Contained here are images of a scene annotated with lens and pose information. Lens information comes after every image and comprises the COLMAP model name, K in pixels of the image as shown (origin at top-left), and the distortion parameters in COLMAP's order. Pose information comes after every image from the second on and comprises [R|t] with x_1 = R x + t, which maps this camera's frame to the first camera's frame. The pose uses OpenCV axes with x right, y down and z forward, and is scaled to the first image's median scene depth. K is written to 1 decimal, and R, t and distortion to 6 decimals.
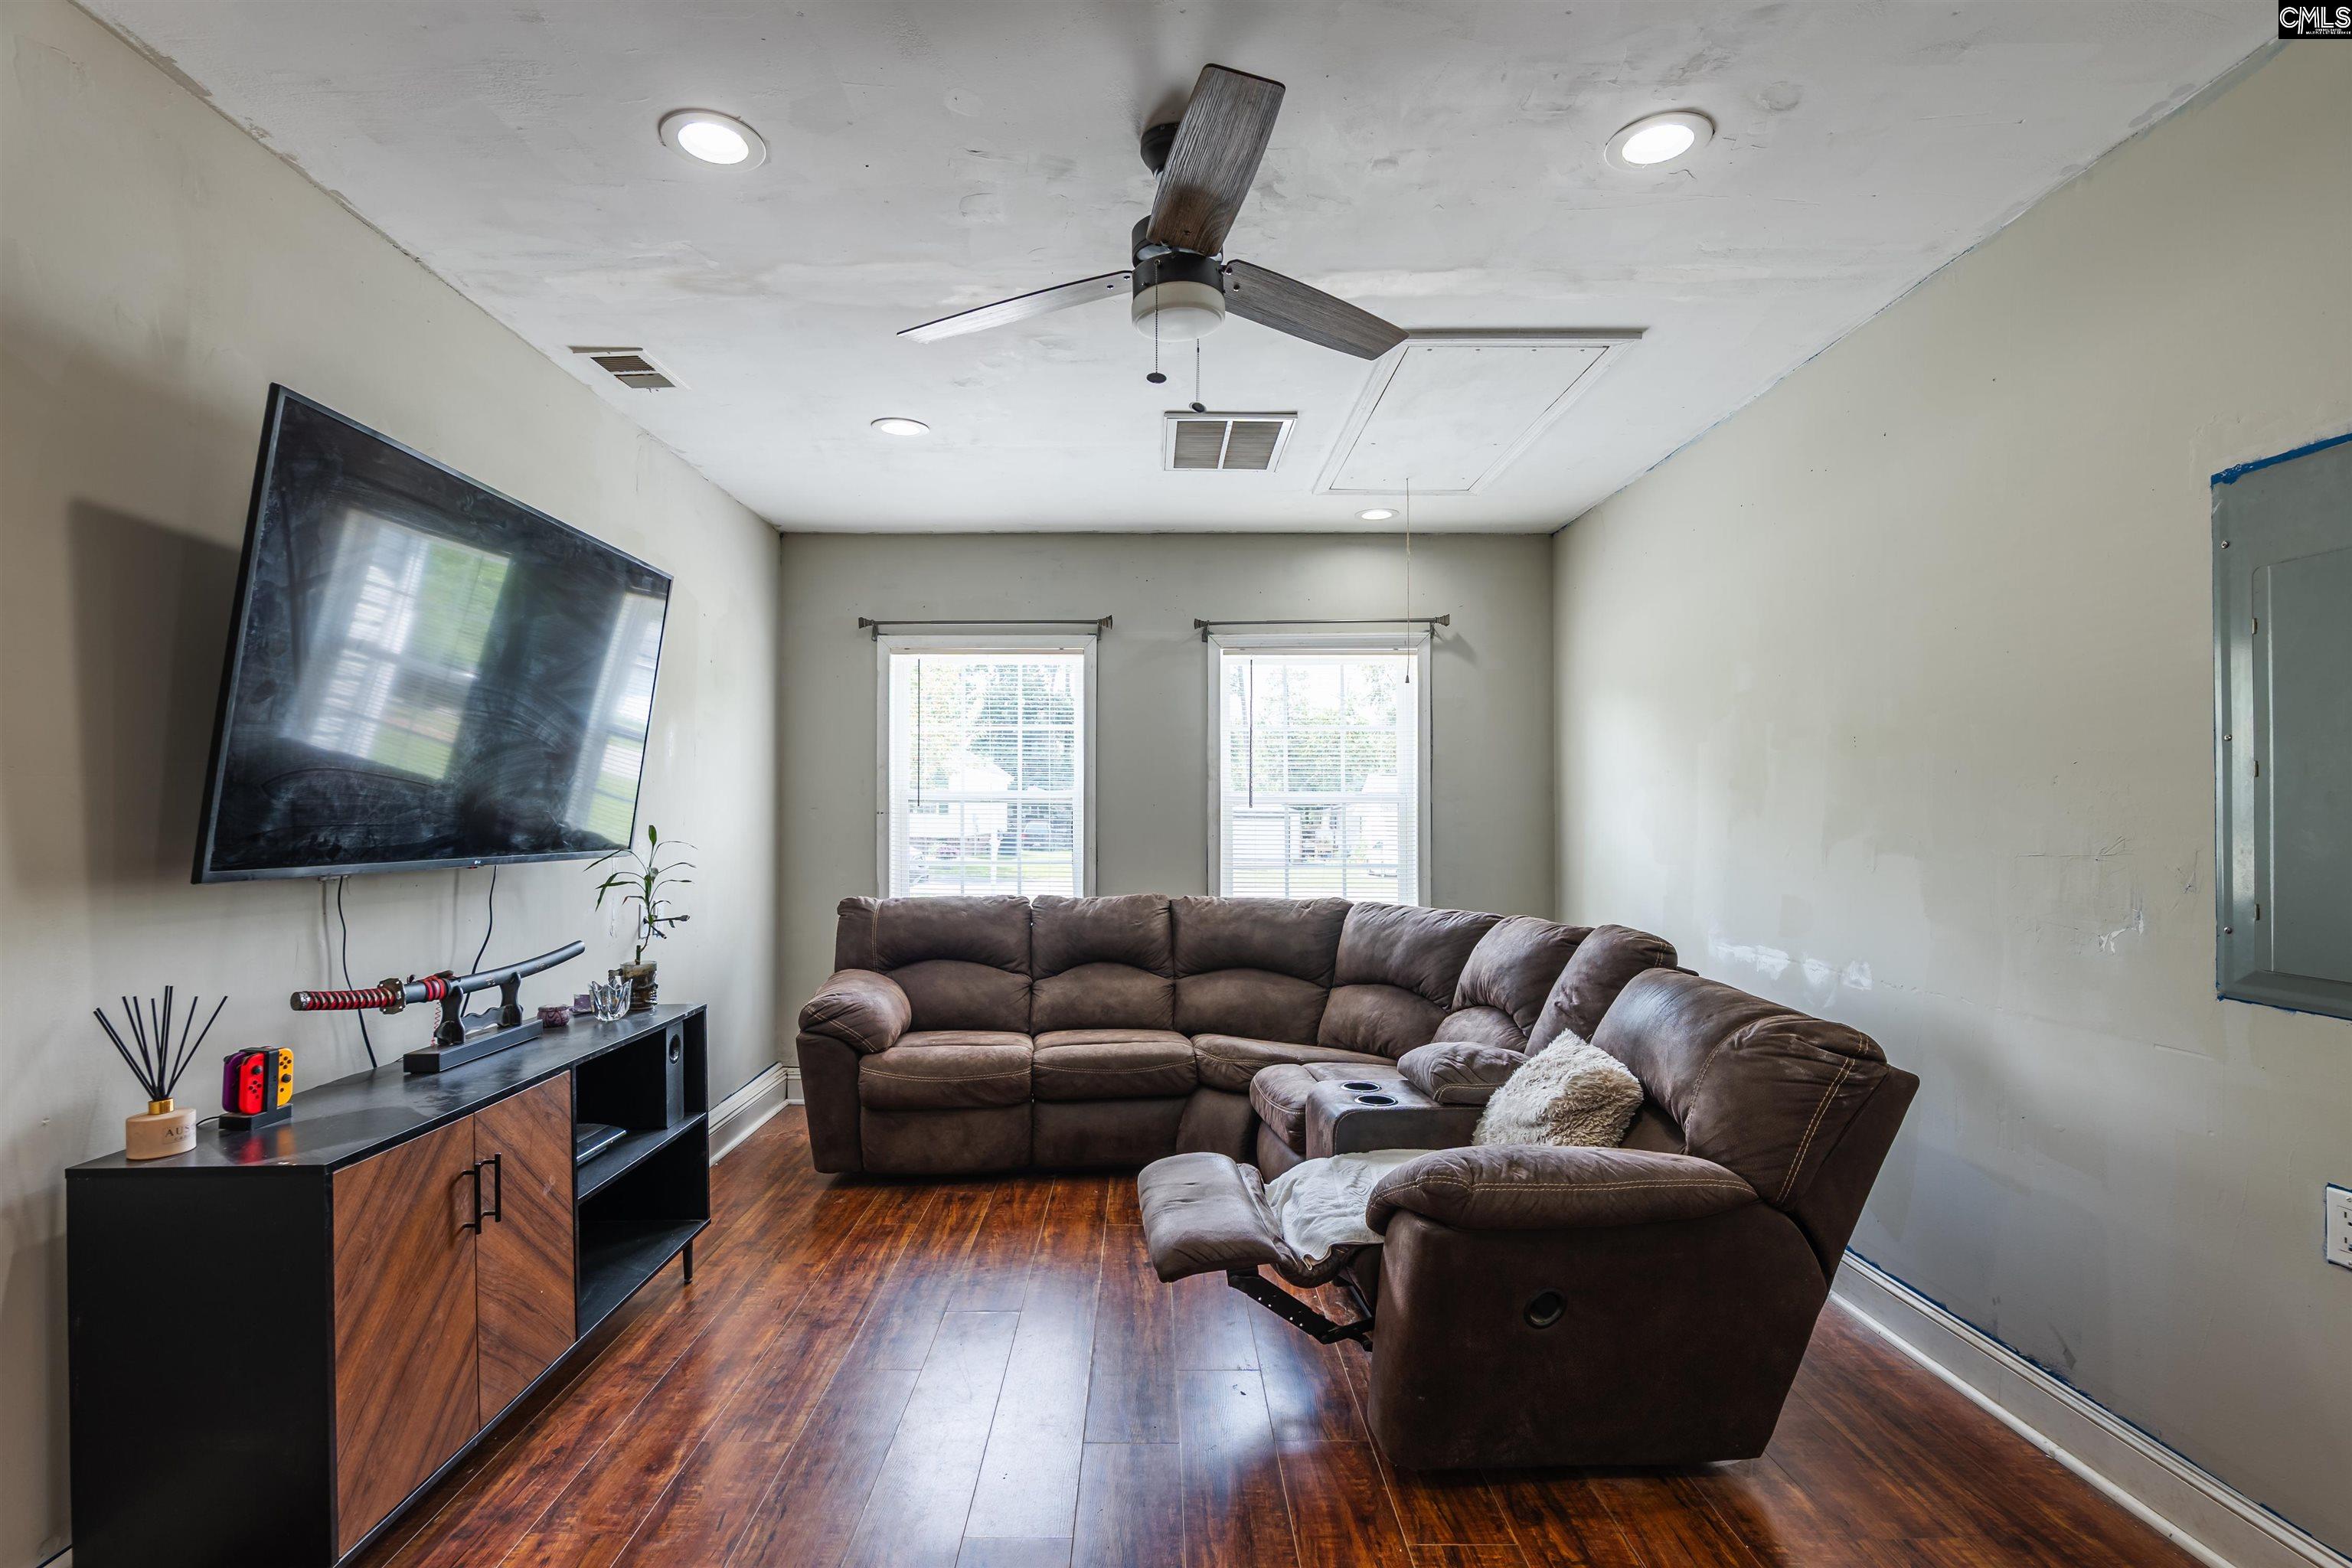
lens RADIAL K [[1104.4, 0, 1136.3], [0, 1104.4, 797.9], [0, 0, 1]] dist [-0.019936, 0.008540]
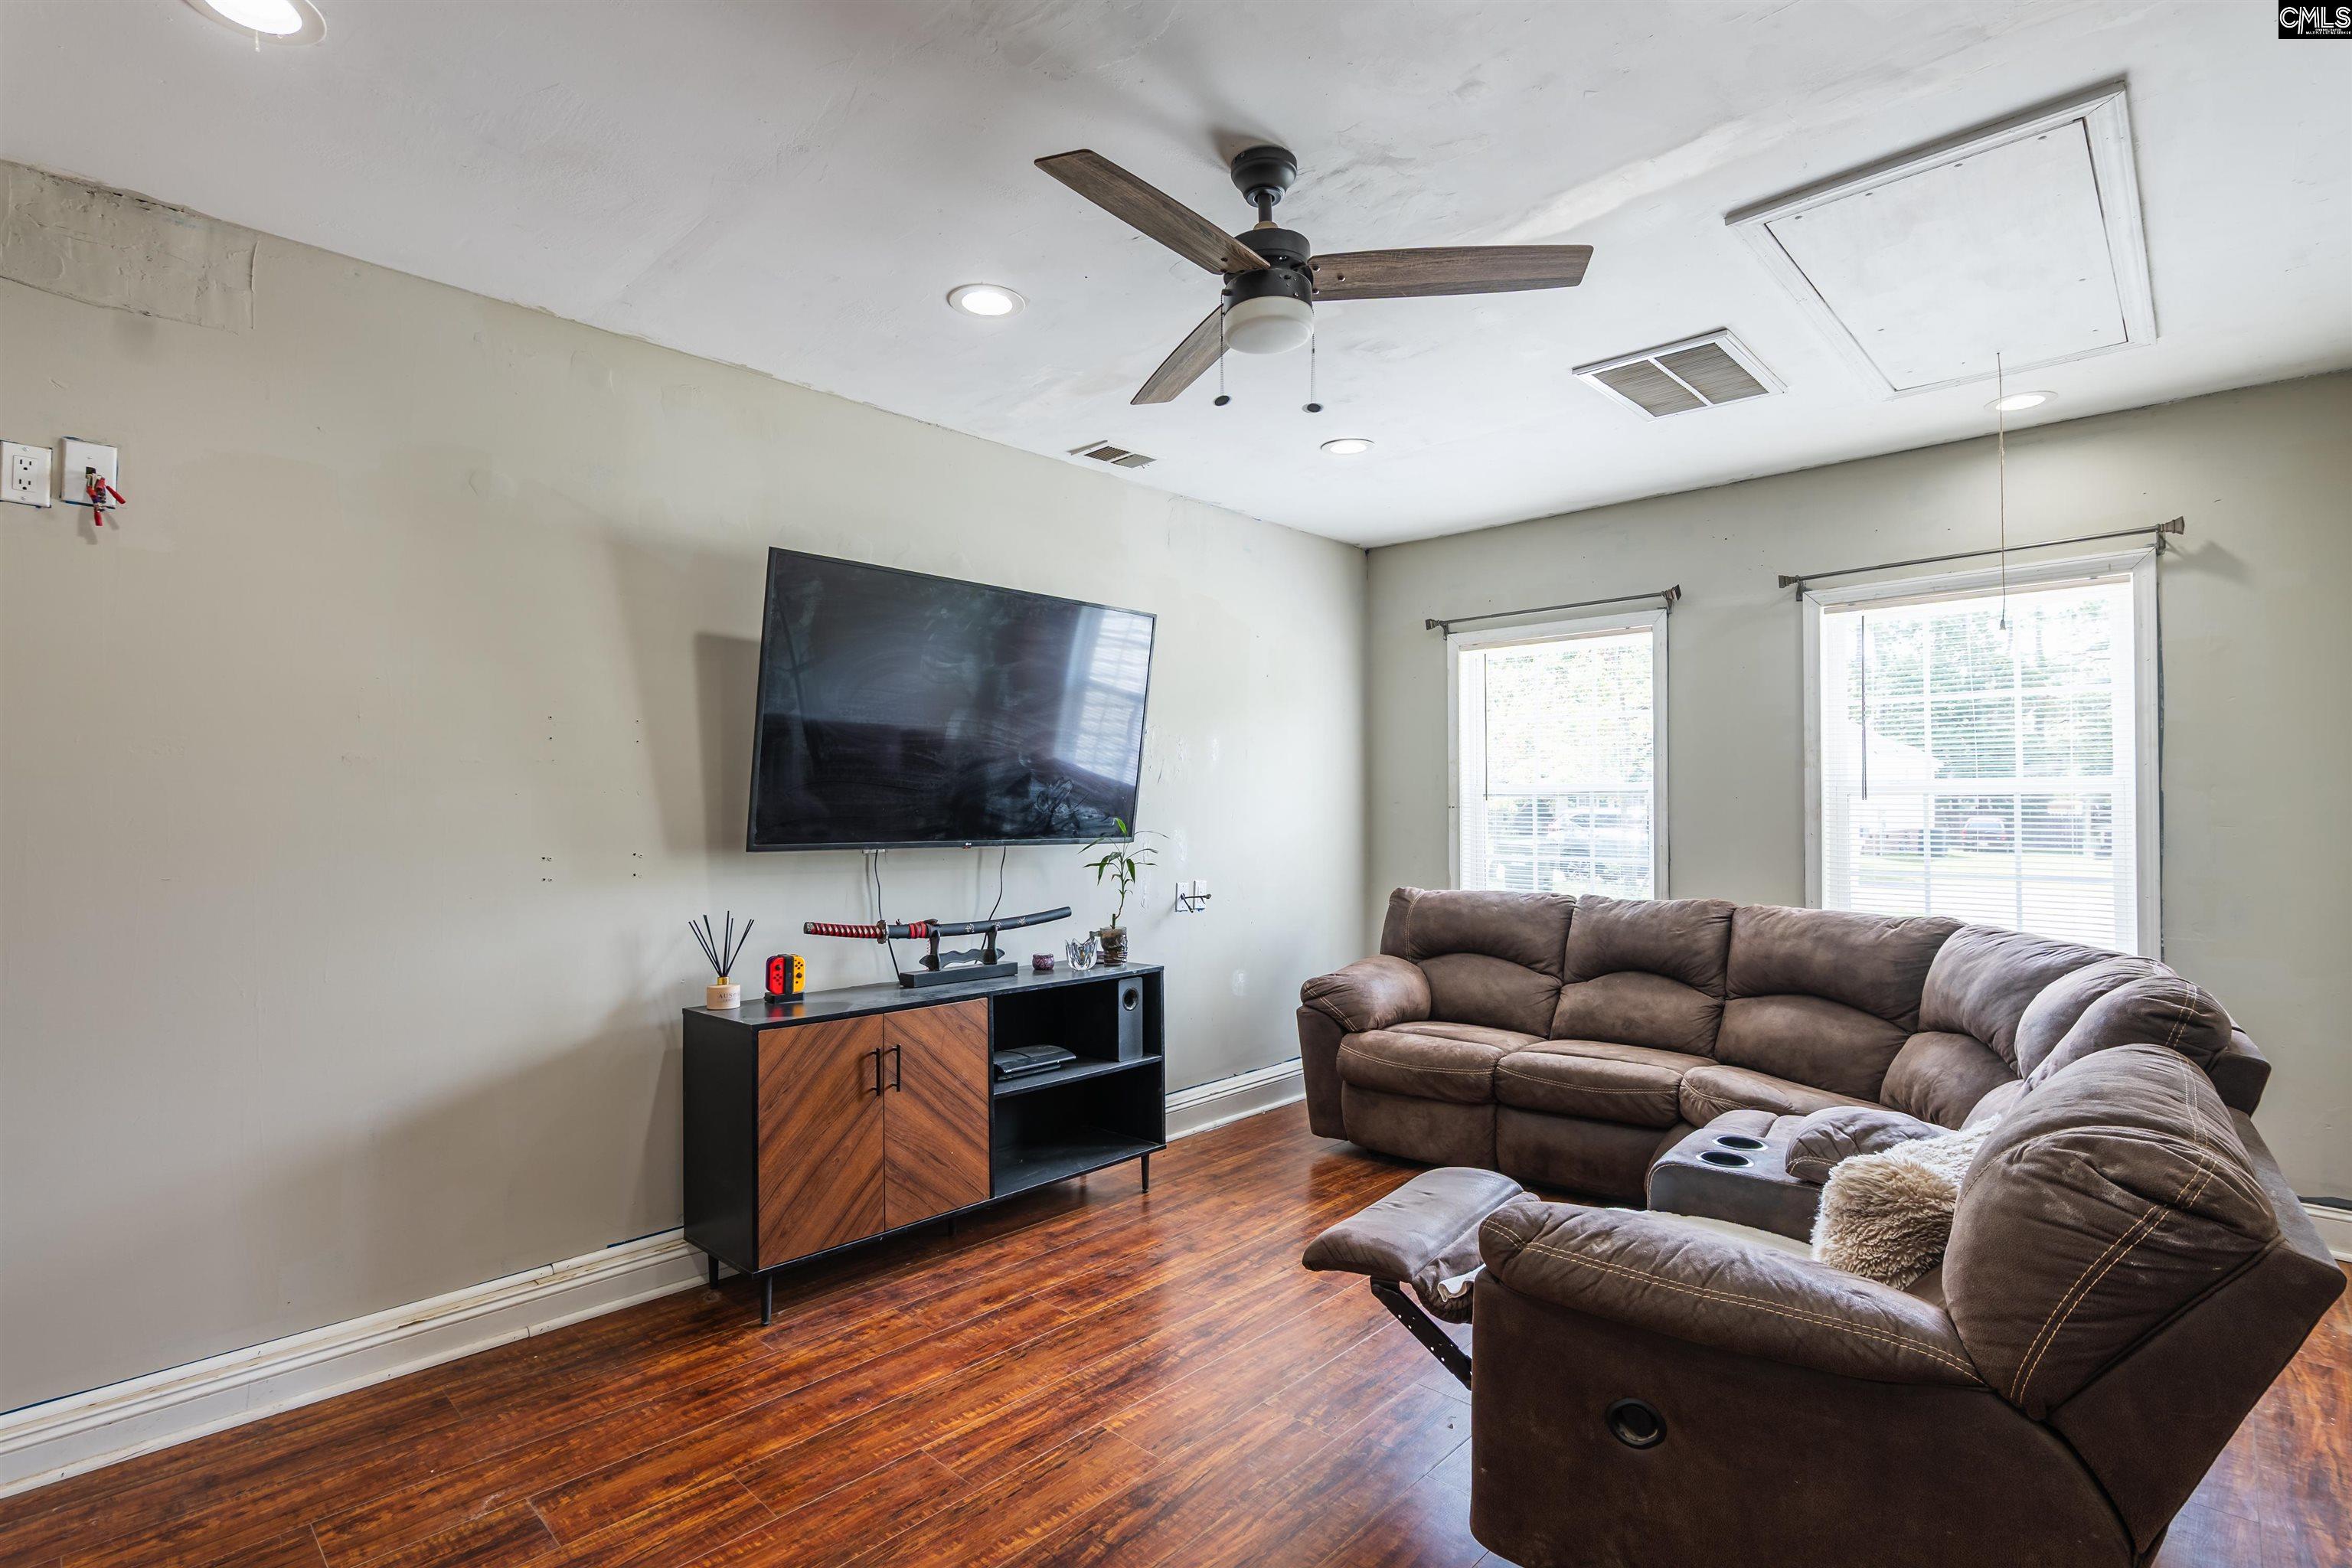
lens RADIAL K [[1105.7, 0, 1180.9], [0, 1105.7, 785.2], [0, 0, 1]] dist [-0.022021, 0.007798]
pose [[0.734333, -0.015148, -0.678621, 0.451456], [0.011631, 0.999885, -0.009734, 0.000370], [0.678690, -0.000745, 0.734424, 0.121367]]
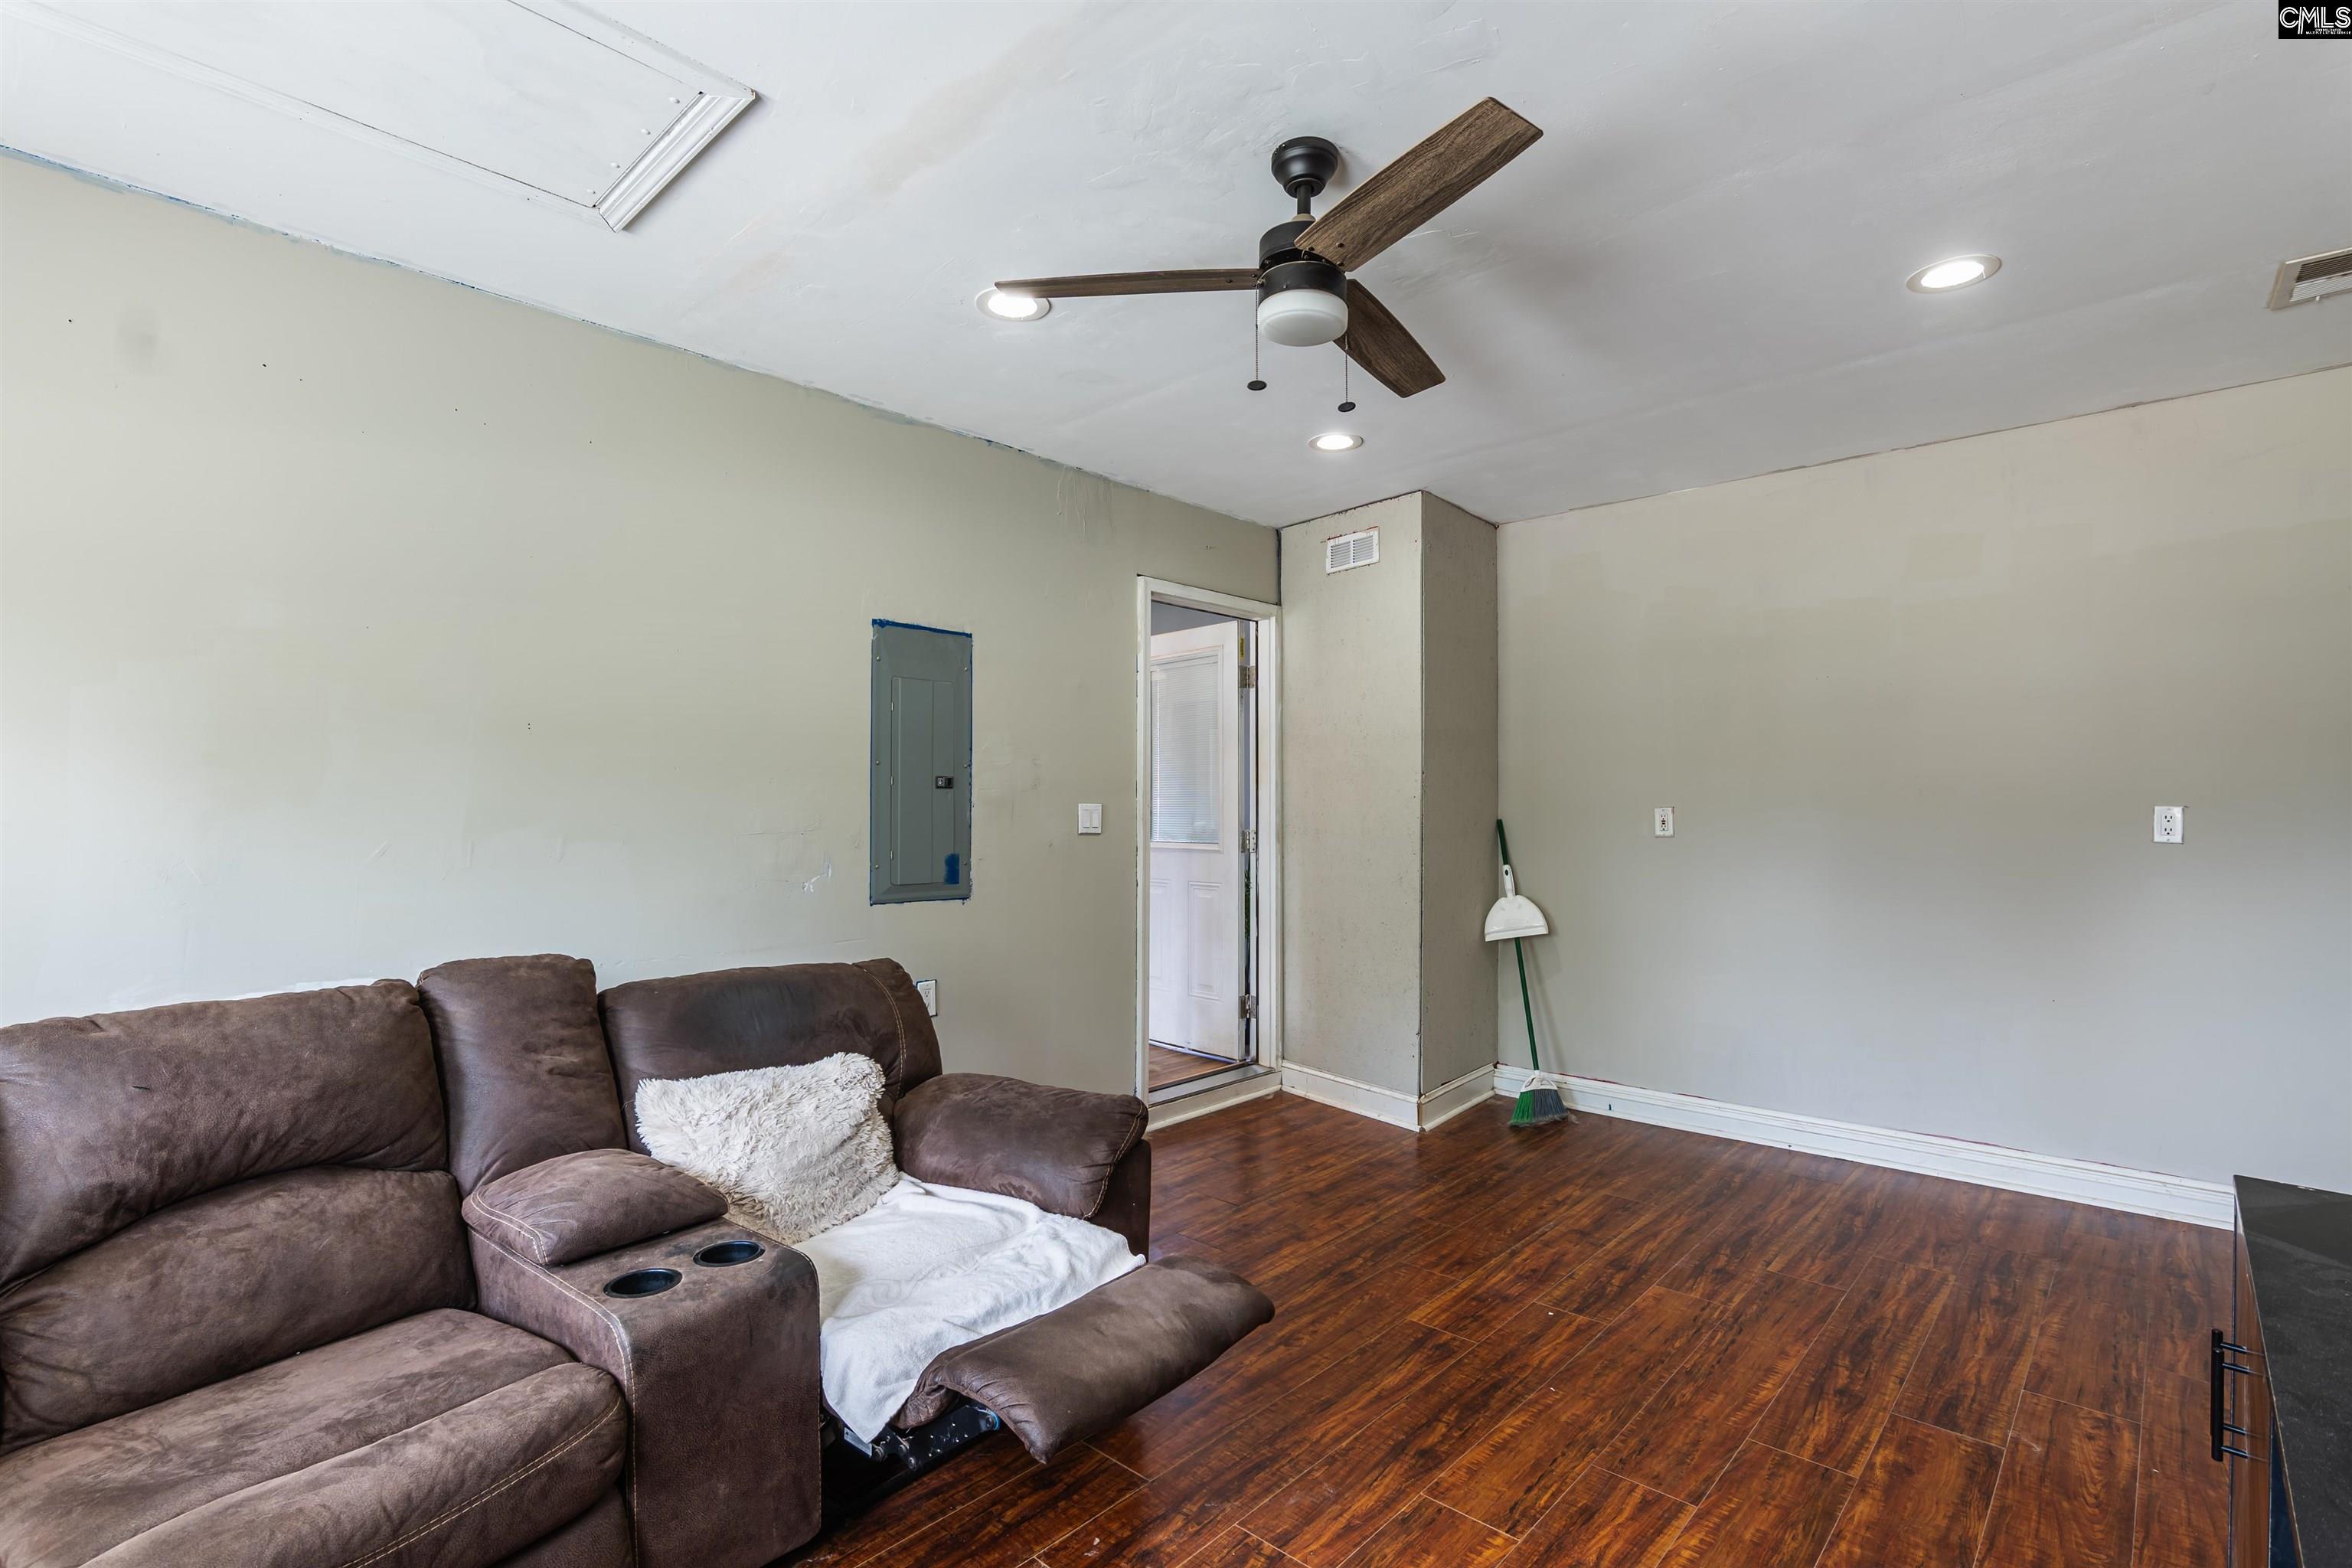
lens RADIAL K [[1105.7, 0, 1180.9], [0, 1105.7, 785.2], [0, 0, 1]] dist [-0.022021, 0.007798]
pose [[-0.745452, 0.012822, 0.666435, -0.374082], [-0.007877, 0.999576, -0.028043, 0.018911], [-0.666512, -0.026154, -0.745035, 1.225923]]
